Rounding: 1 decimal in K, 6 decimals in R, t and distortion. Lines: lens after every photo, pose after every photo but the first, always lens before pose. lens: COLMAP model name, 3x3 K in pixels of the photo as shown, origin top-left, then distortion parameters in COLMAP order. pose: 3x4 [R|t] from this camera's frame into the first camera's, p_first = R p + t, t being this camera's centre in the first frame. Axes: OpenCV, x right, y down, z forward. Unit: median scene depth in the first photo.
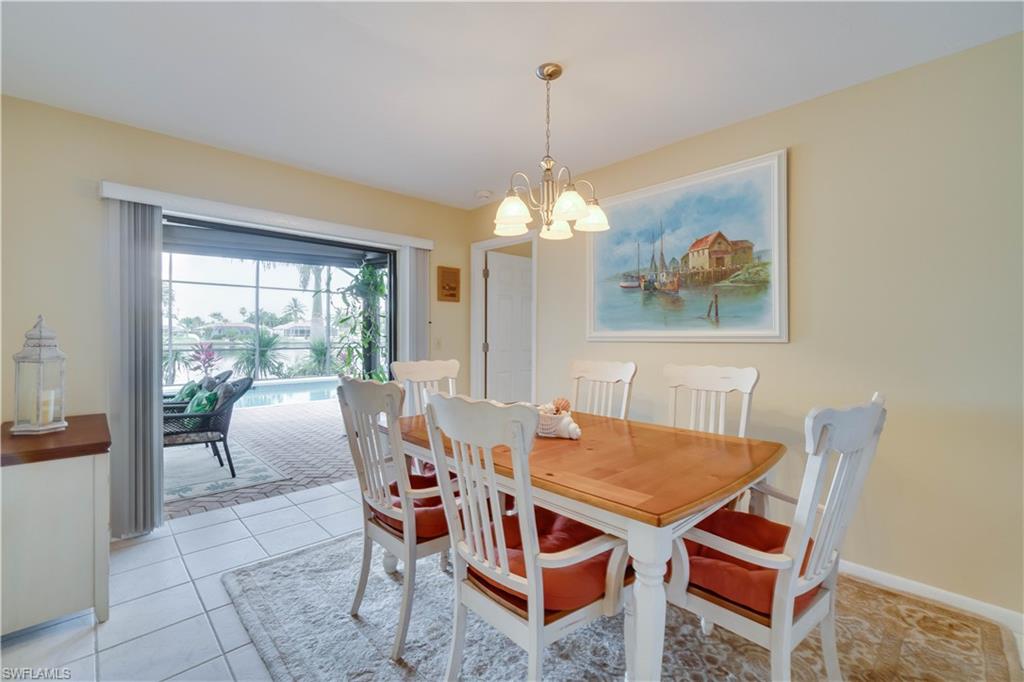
lens RADIAL K [[443.0, 0, 516.8], [0, 443.0, 335.2], [0, 0, 1]] dist [-0.003387, 0.000645]
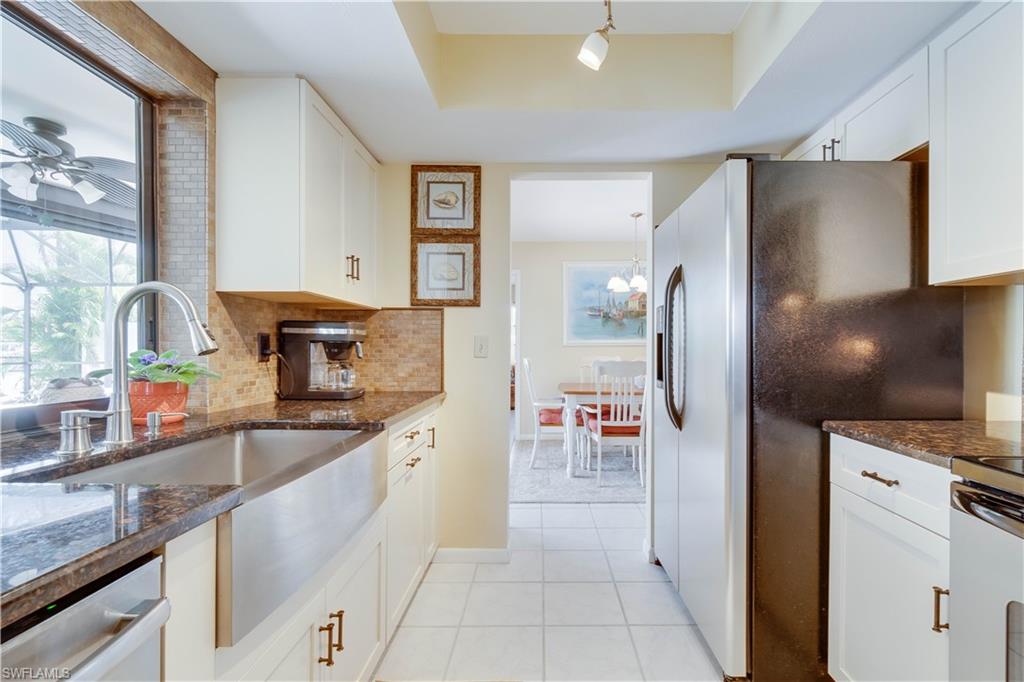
lens RADIAL K [[443.0, 0, 531.8], [0, 443.0, 350.1], [0, 0, 1]] dist [-0.003387, 0.000645]
pose [[0.702213, -0.004352, 0.711953, -0.275718], [0.000885, 0.999986, 0.005239, 0.005154], [-0.711966, -0.003049, 0.702207, -0.017036]]
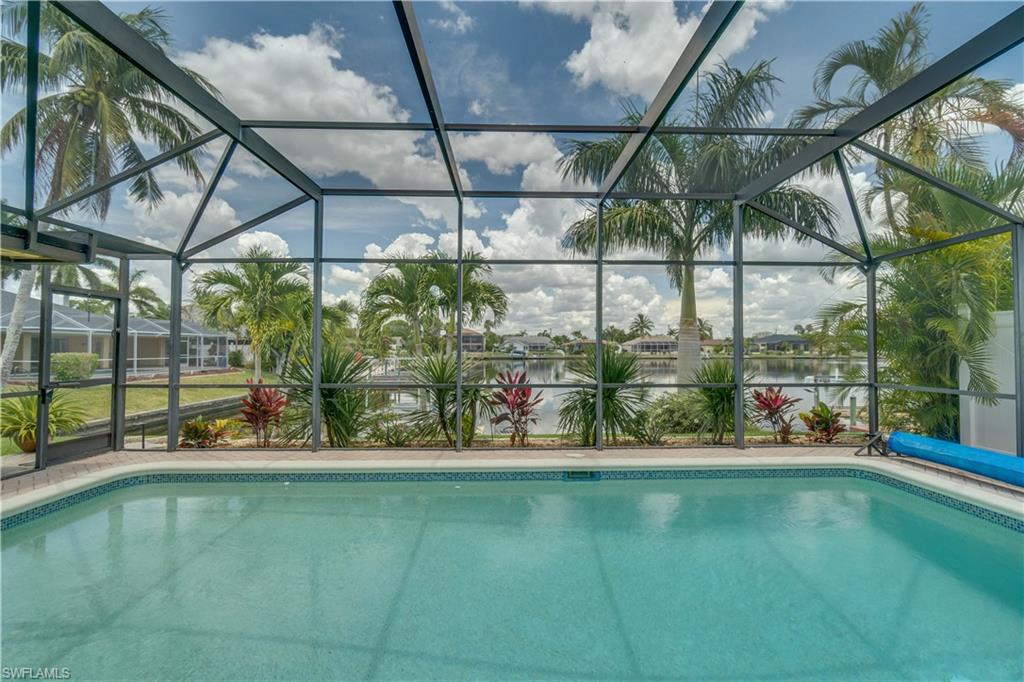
lens RADIAL K [[443.0, 0, 516.1], [0, 443.0, 340.1], [0, 0, 1]] dist [-0.003387, 0.000645]
pose [[0.740169, -0.017115, -0.672203, -0.309472], [0.001661, 0.999719, -0.023625, -0.008307], [0.672419, 0.016371, 0.739990, 0.549119]]
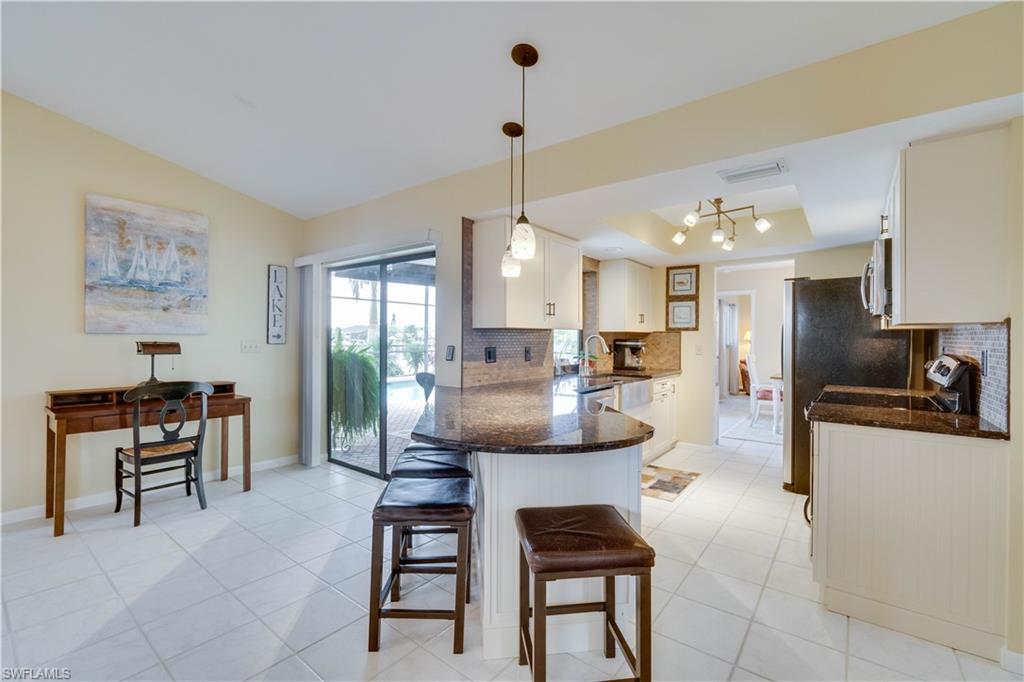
lens RADIAL K [[443.0, 0, 518.2], [0, 443.0, 342.0], [0, 0, 1]] dist [-0.003387, 0.000645]
pose [[0.987497, 0.002277, 0.157624, -0.387865], [-0.002858, 0.999990, 0.003462, -0.003625], [-0.157614, -0.003869, 0.987493, -0.253033]]
